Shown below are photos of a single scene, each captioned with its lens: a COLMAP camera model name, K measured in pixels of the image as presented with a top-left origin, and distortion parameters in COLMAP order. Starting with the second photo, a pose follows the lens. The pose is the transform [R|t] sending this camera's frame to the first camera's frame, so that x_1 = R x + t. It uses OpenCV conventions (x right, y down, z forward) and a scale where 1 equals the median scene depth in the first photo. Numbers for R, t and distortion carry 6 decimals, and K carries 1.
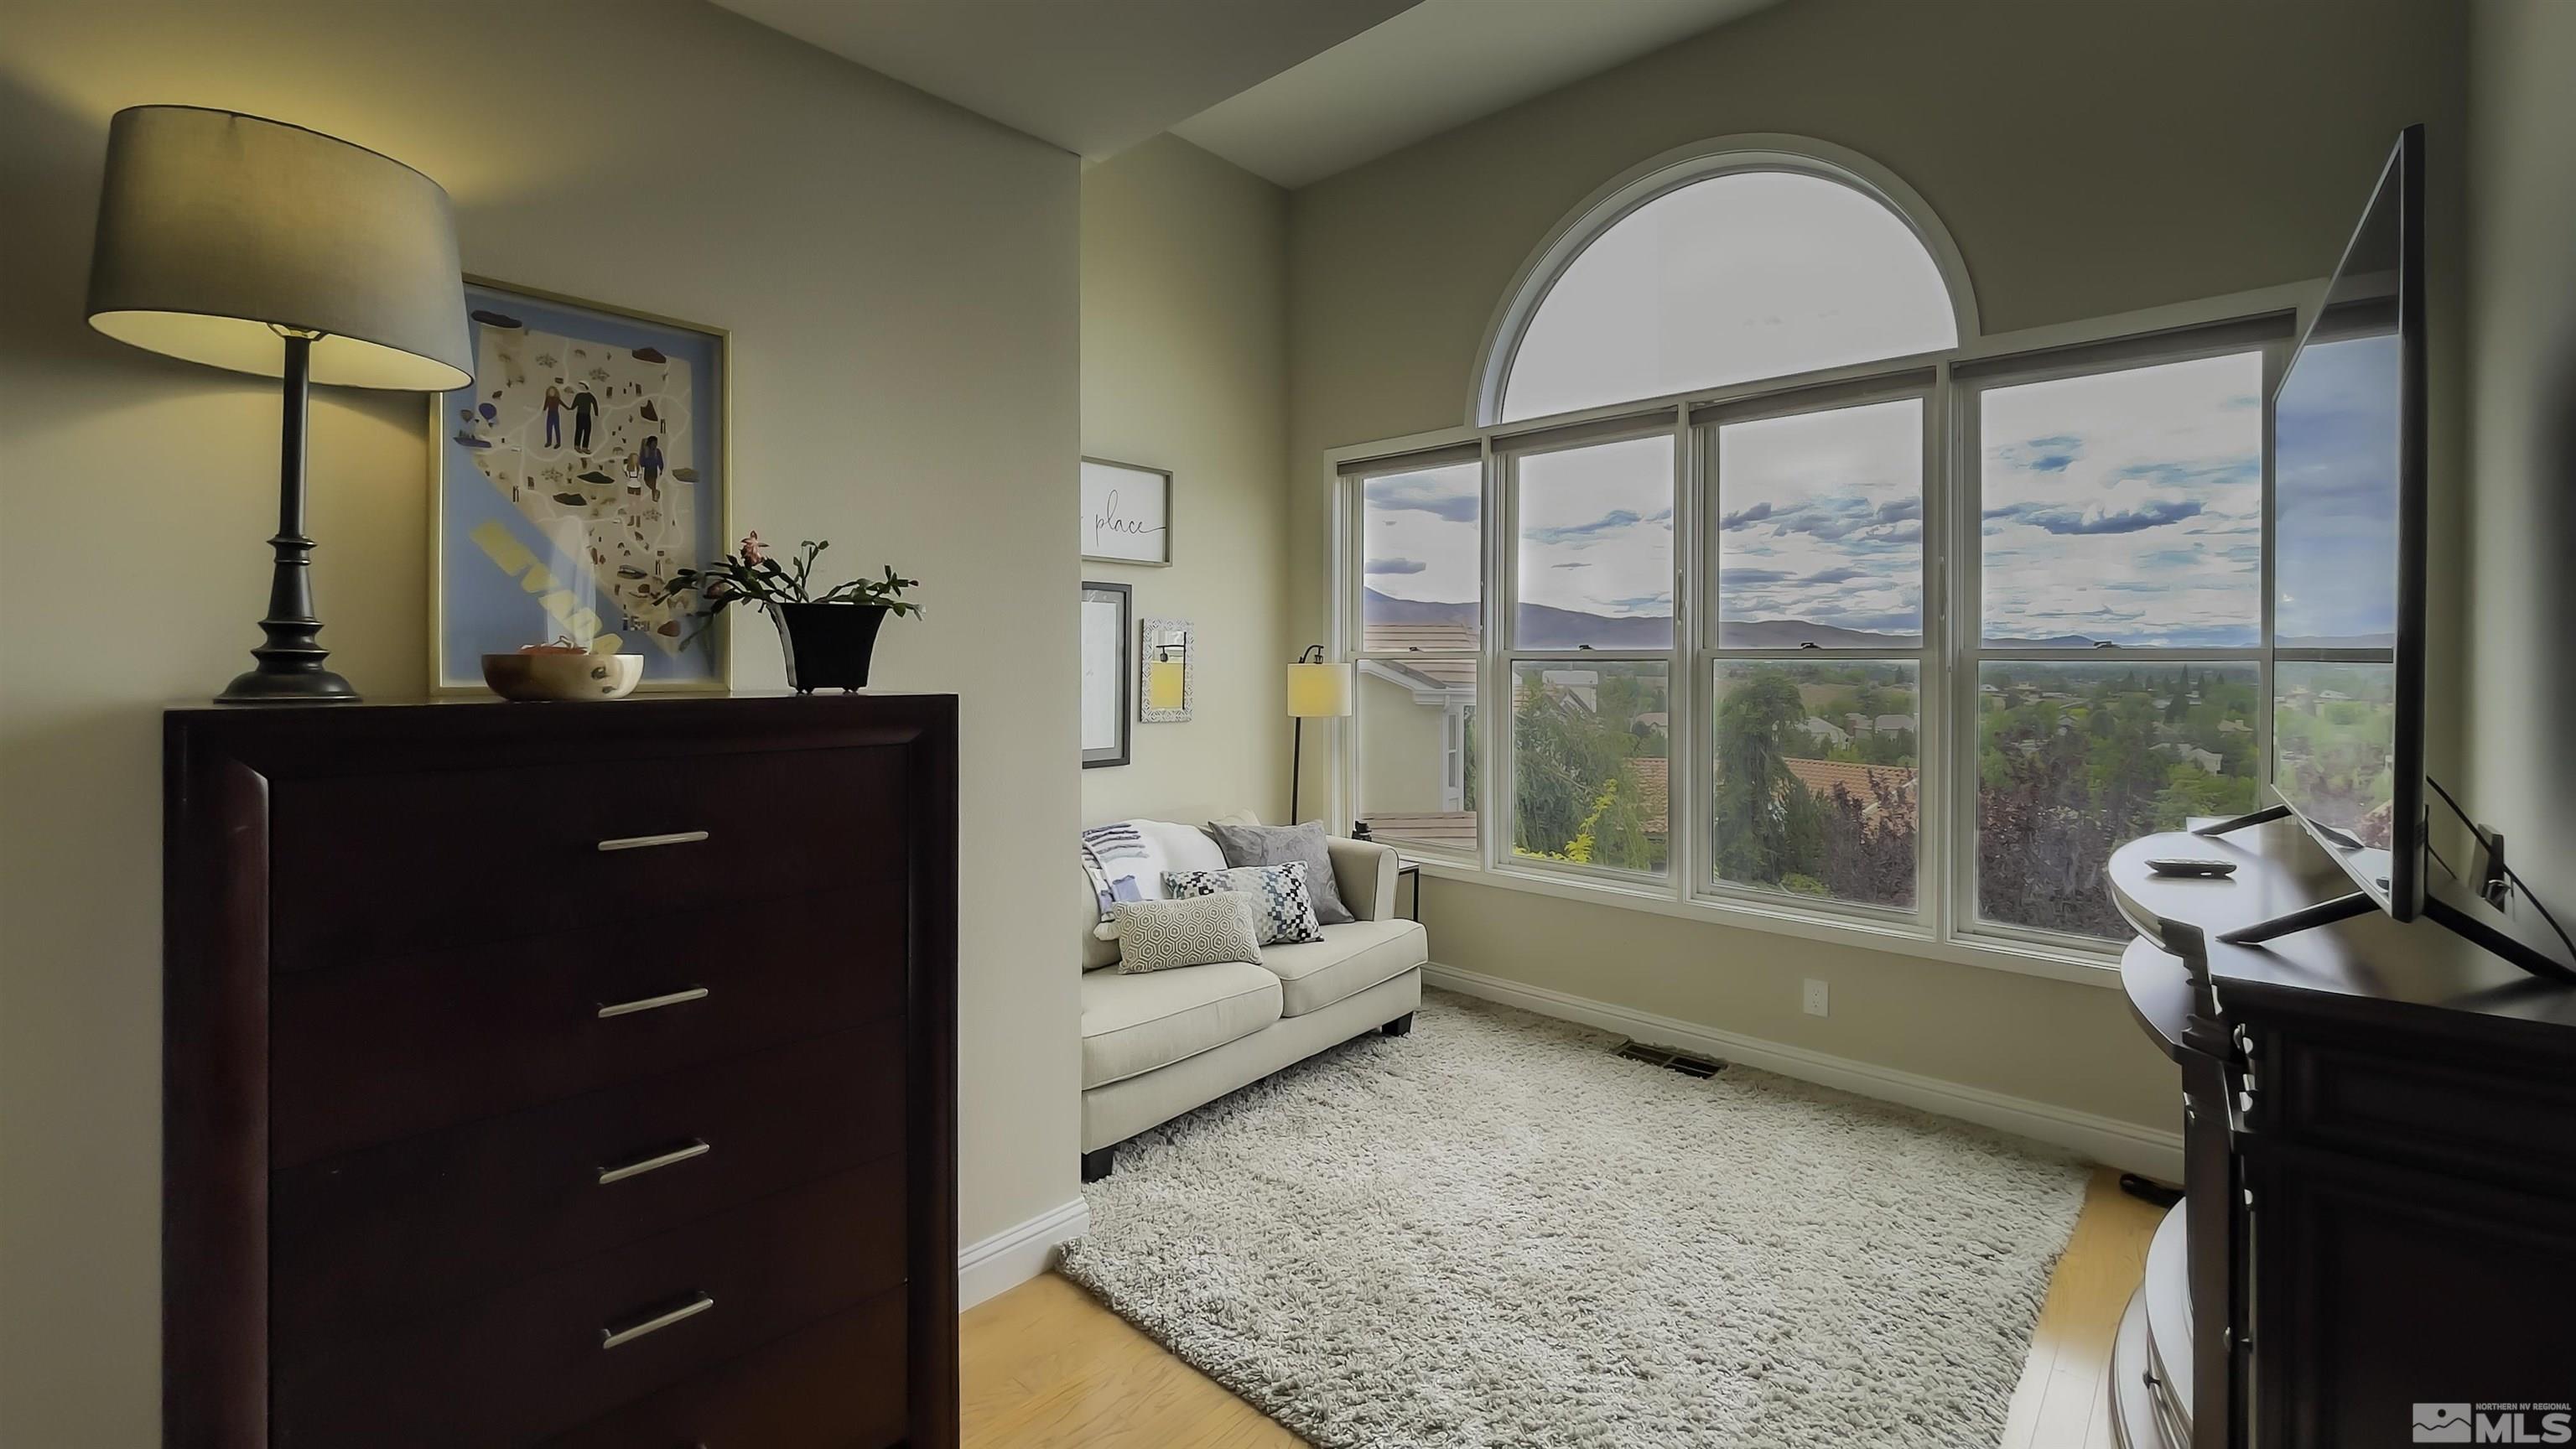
lens RADIAL K [[1048.1, 0, 1282.2], [0, 1048.1, 669.5], [0, 0, 1]] dist [-0.012412, -0.000203]
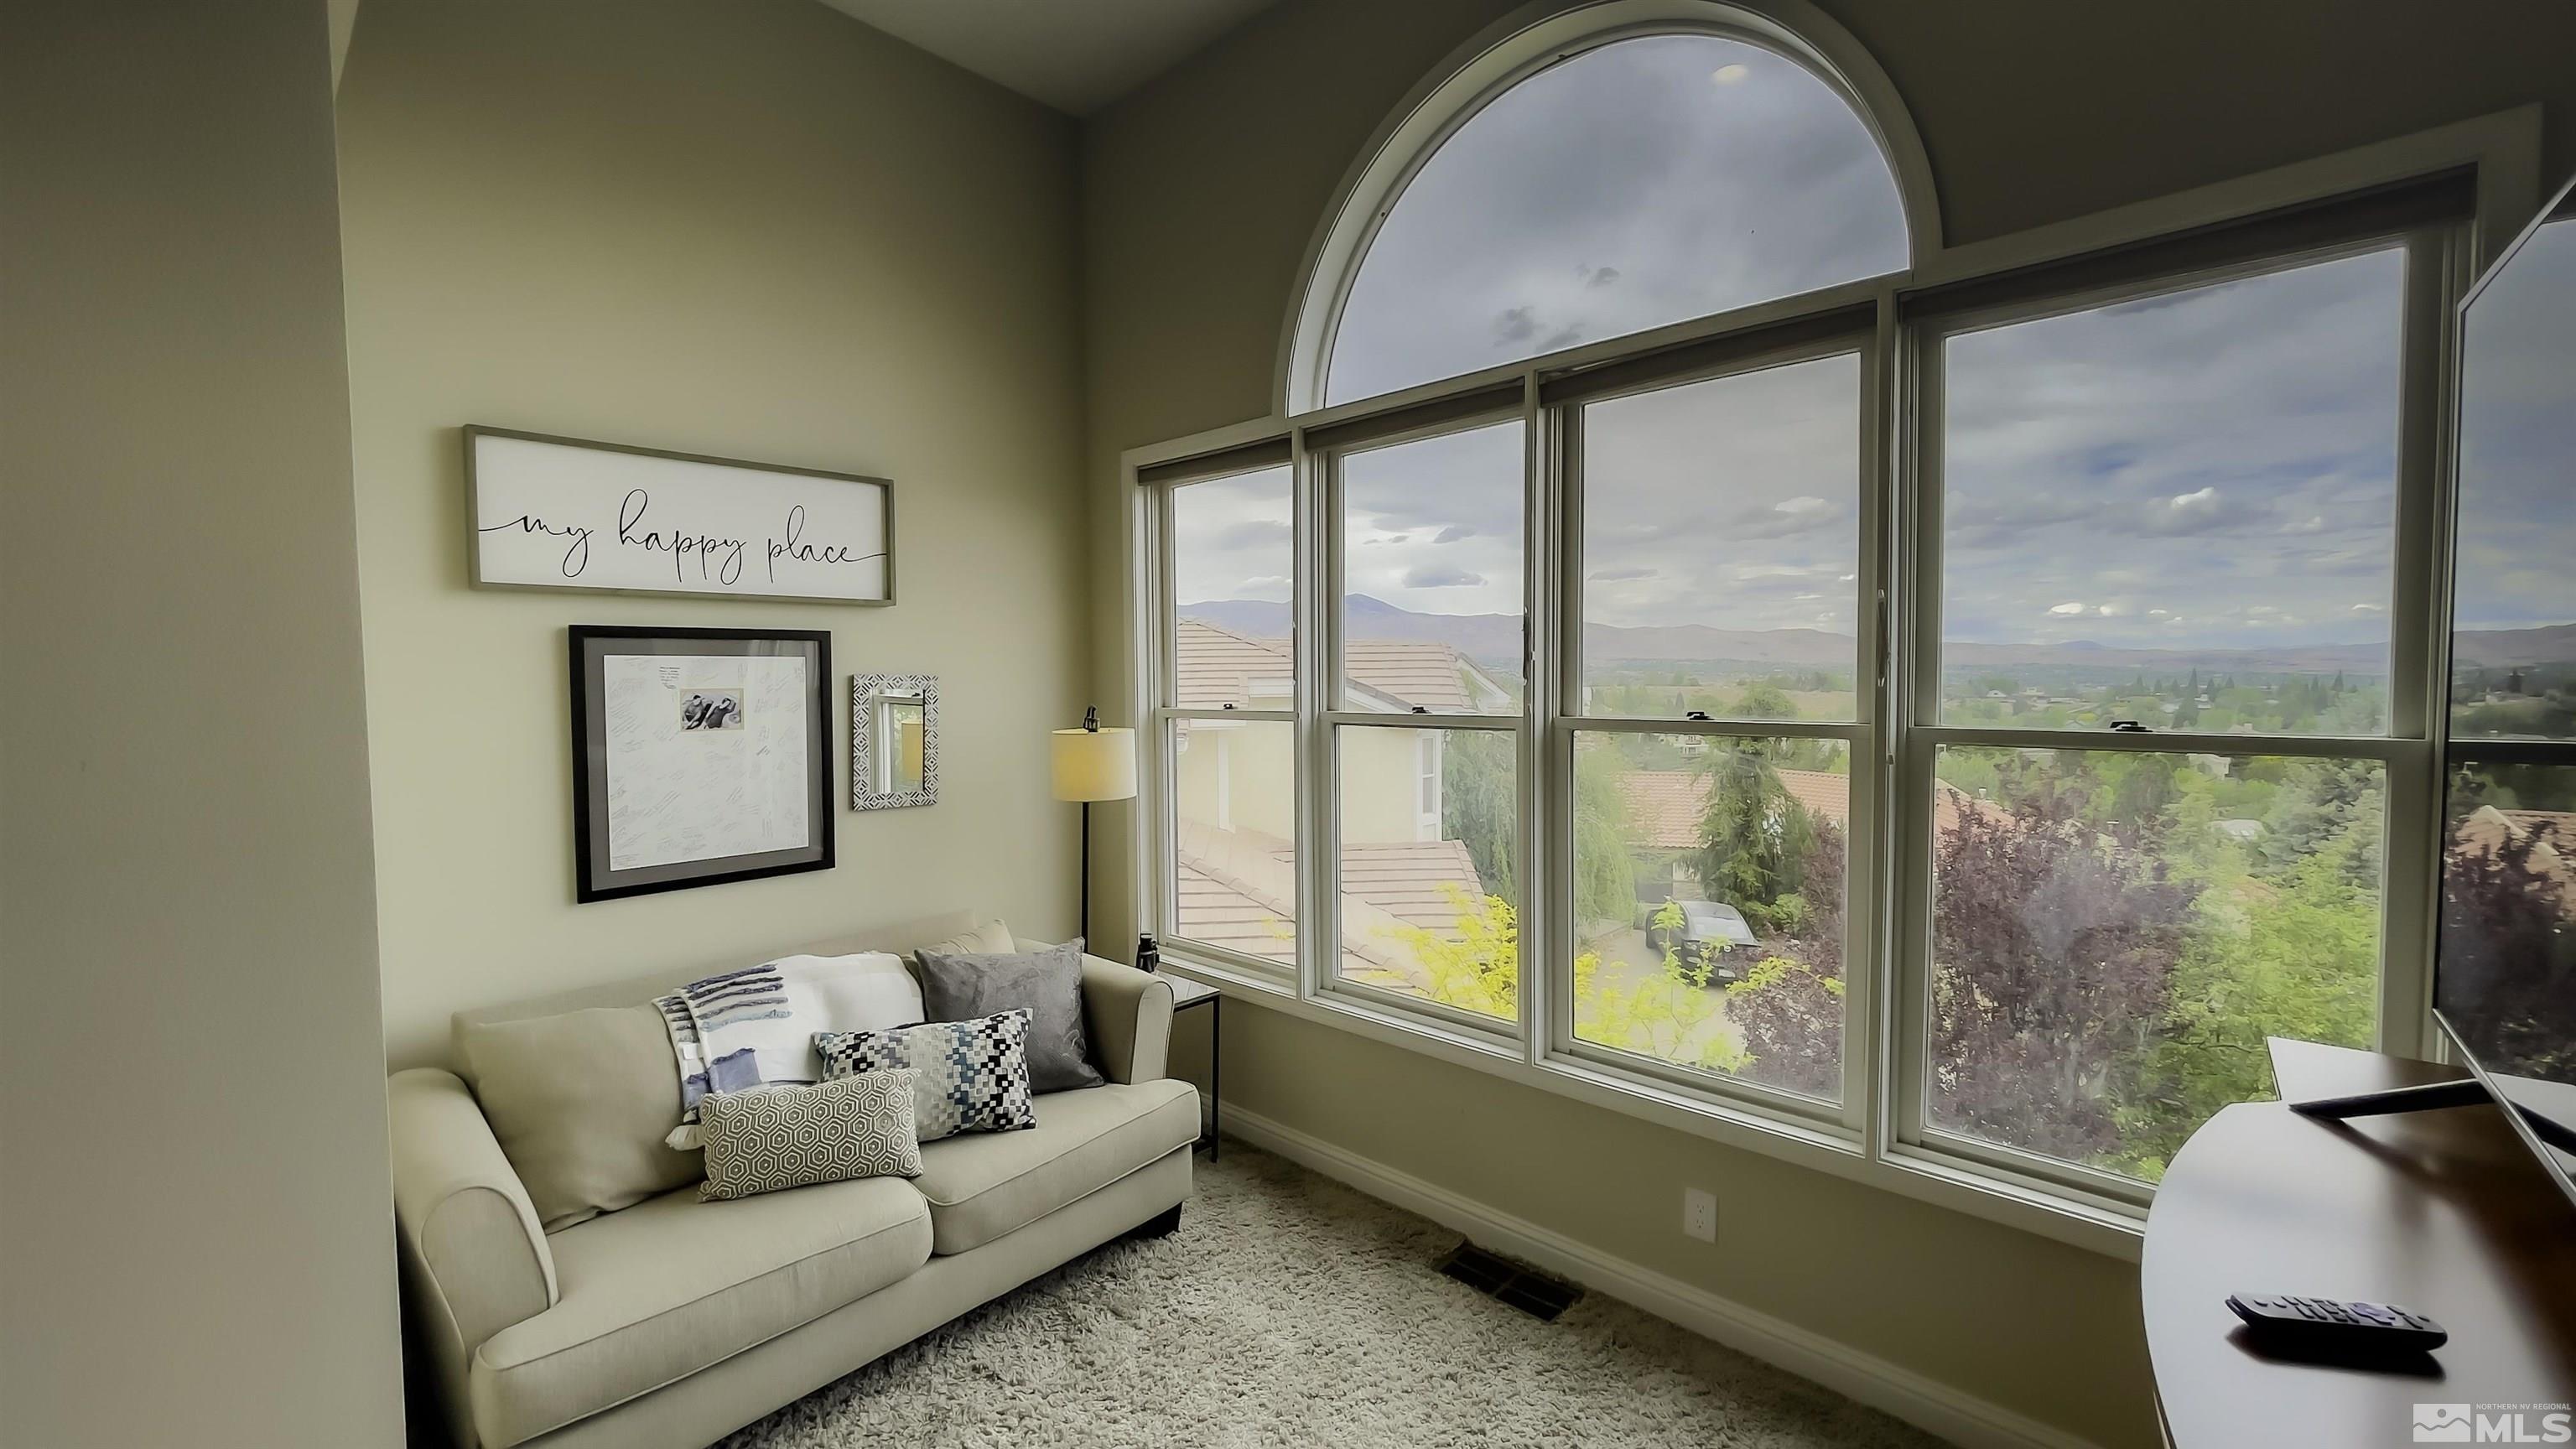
lens RADIAL K [[1044.3, 0, 1288.0], [0, 1044.3, 724.5], [0, 0, 1]] dist [0.001009, 0.000143]
pose [[0.999945, -0.010503, 0.000517, 0.211846], [0.010477, 0.999259, 0.037048, -0.043674], [-0.000906, -0.037040, 0.999313, 0.277542]]
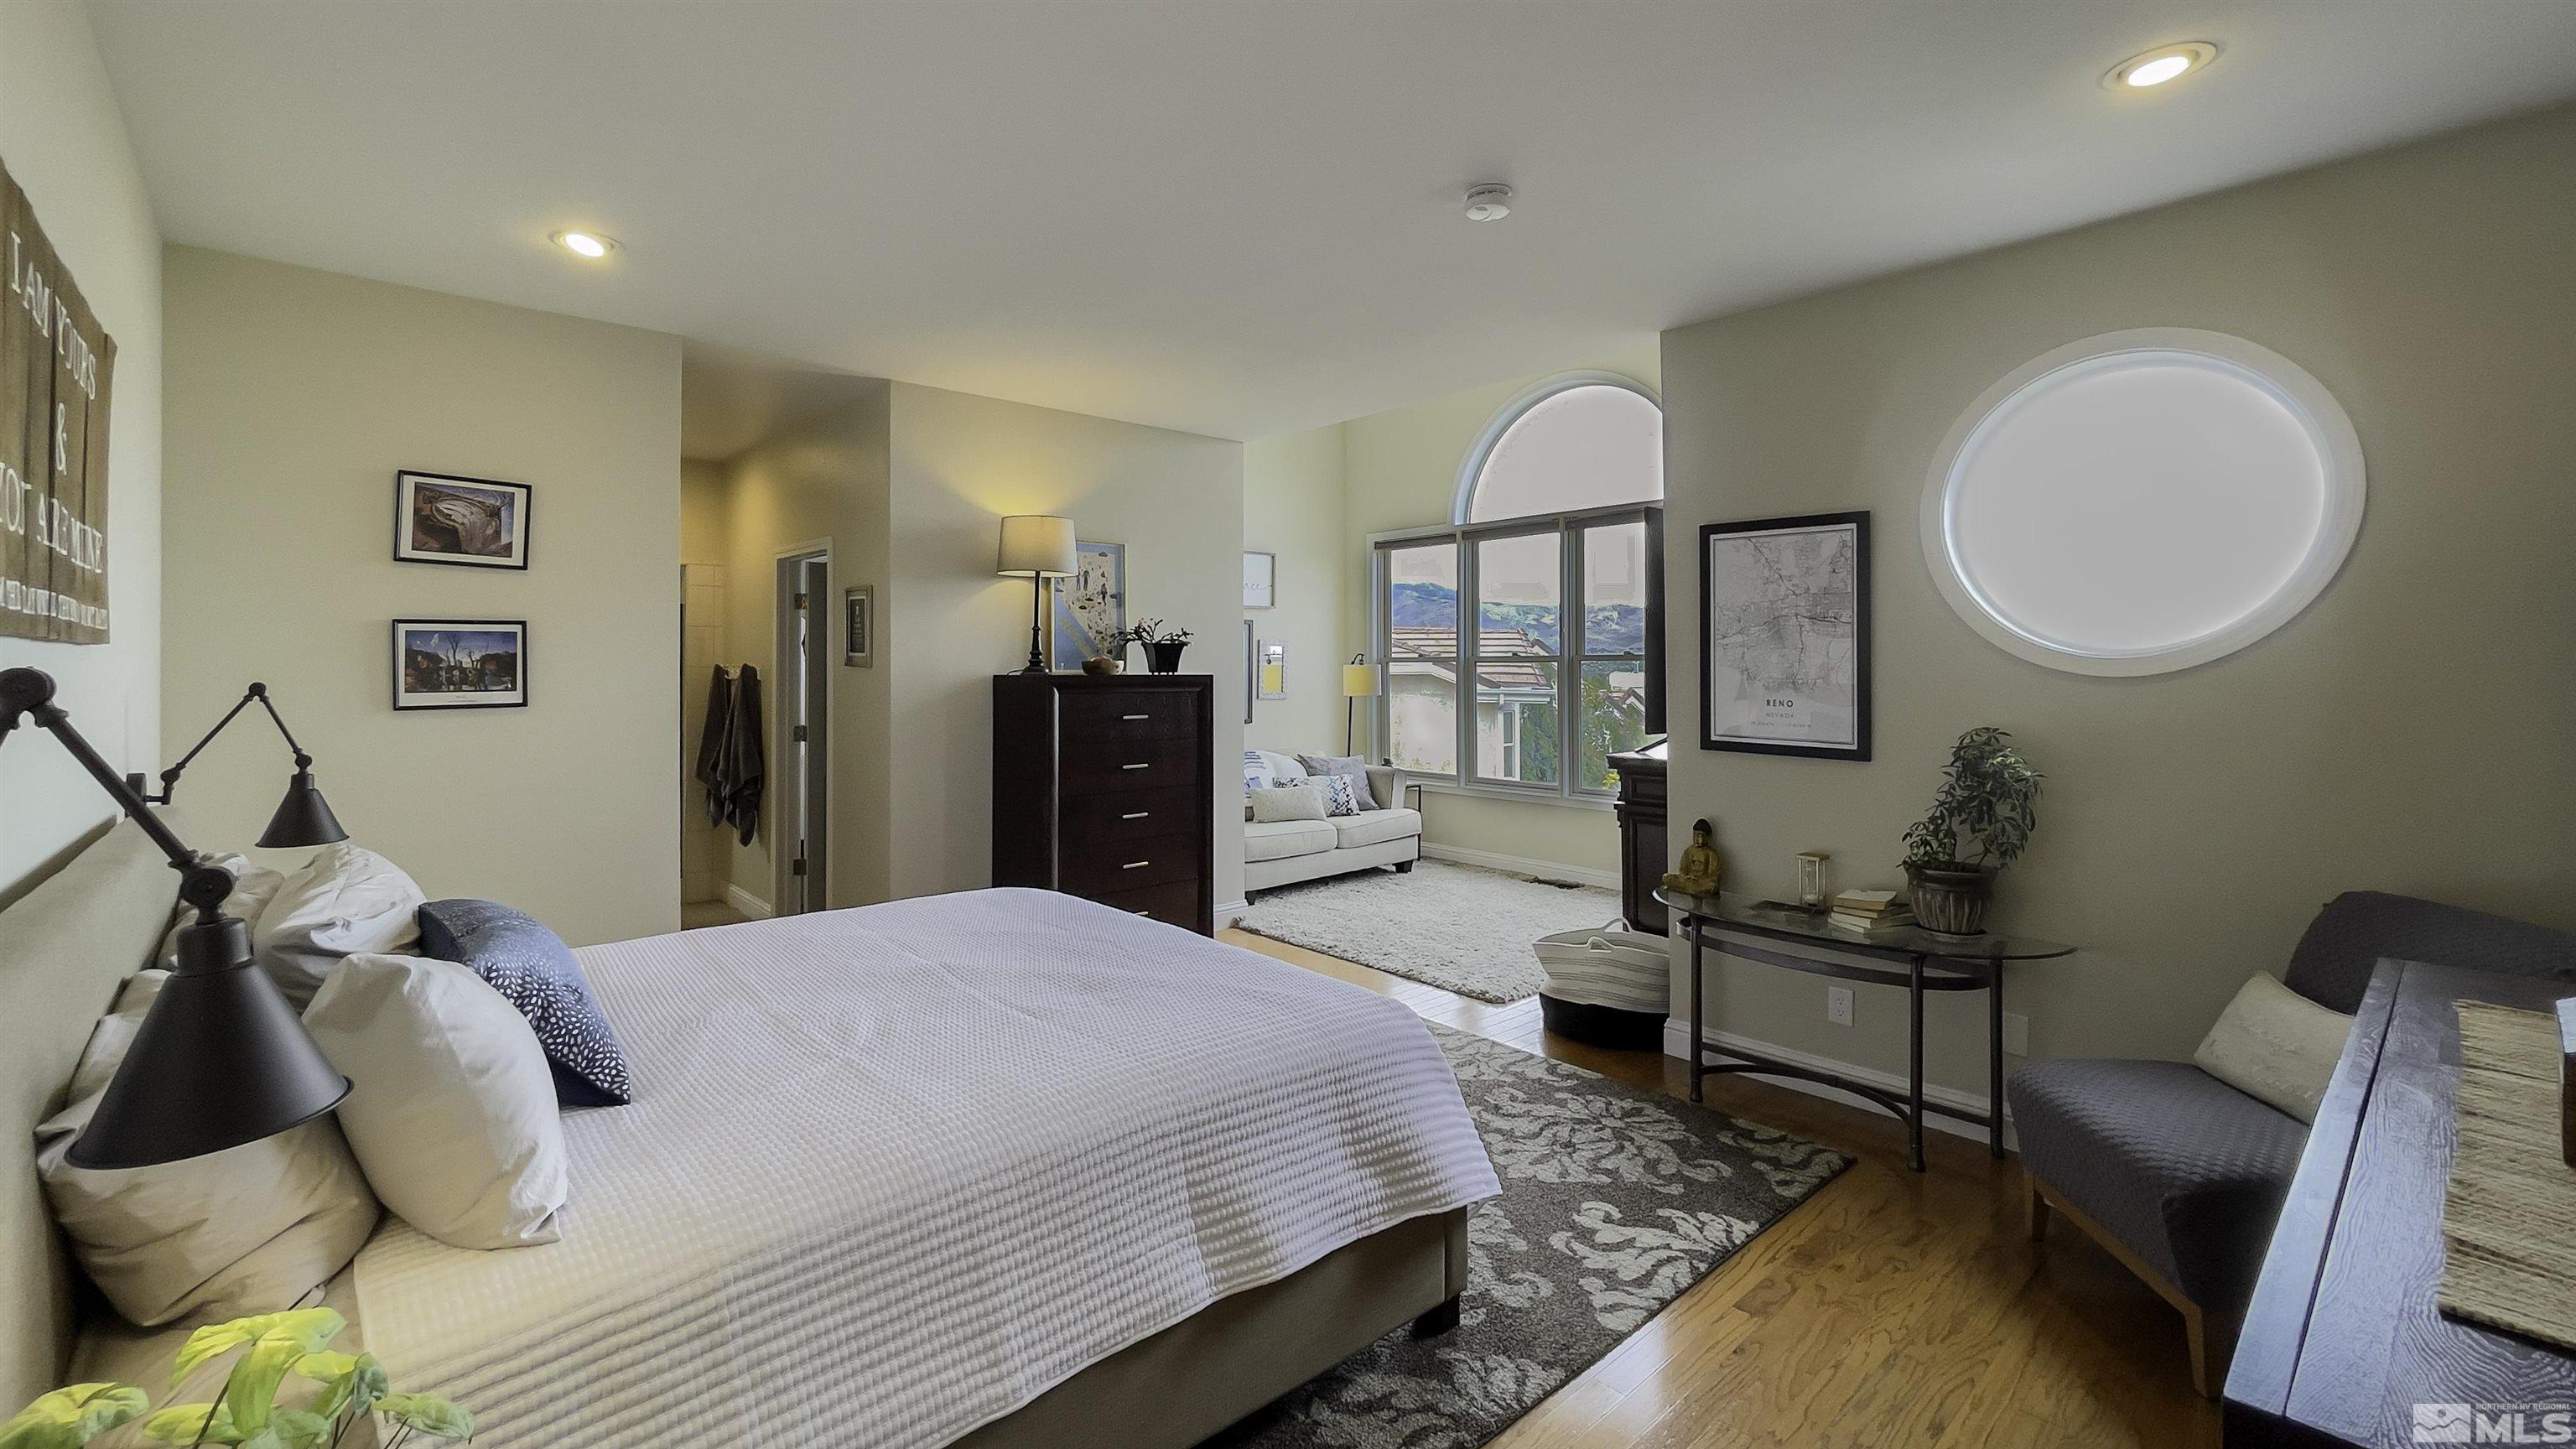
lens RADIAL K [[1004.9, 0, 1290.0], [0, 1004.9, 663.3], [0, 0, 1]] dist [0.000316, 0.000024]
pose [[0.997622, -0.003752, -0.068824, 0.037356], [0.003077, 0.999946, -0.009910, 0.008839], [0.068857, 0.009674, 0.997580, -0.752167]]
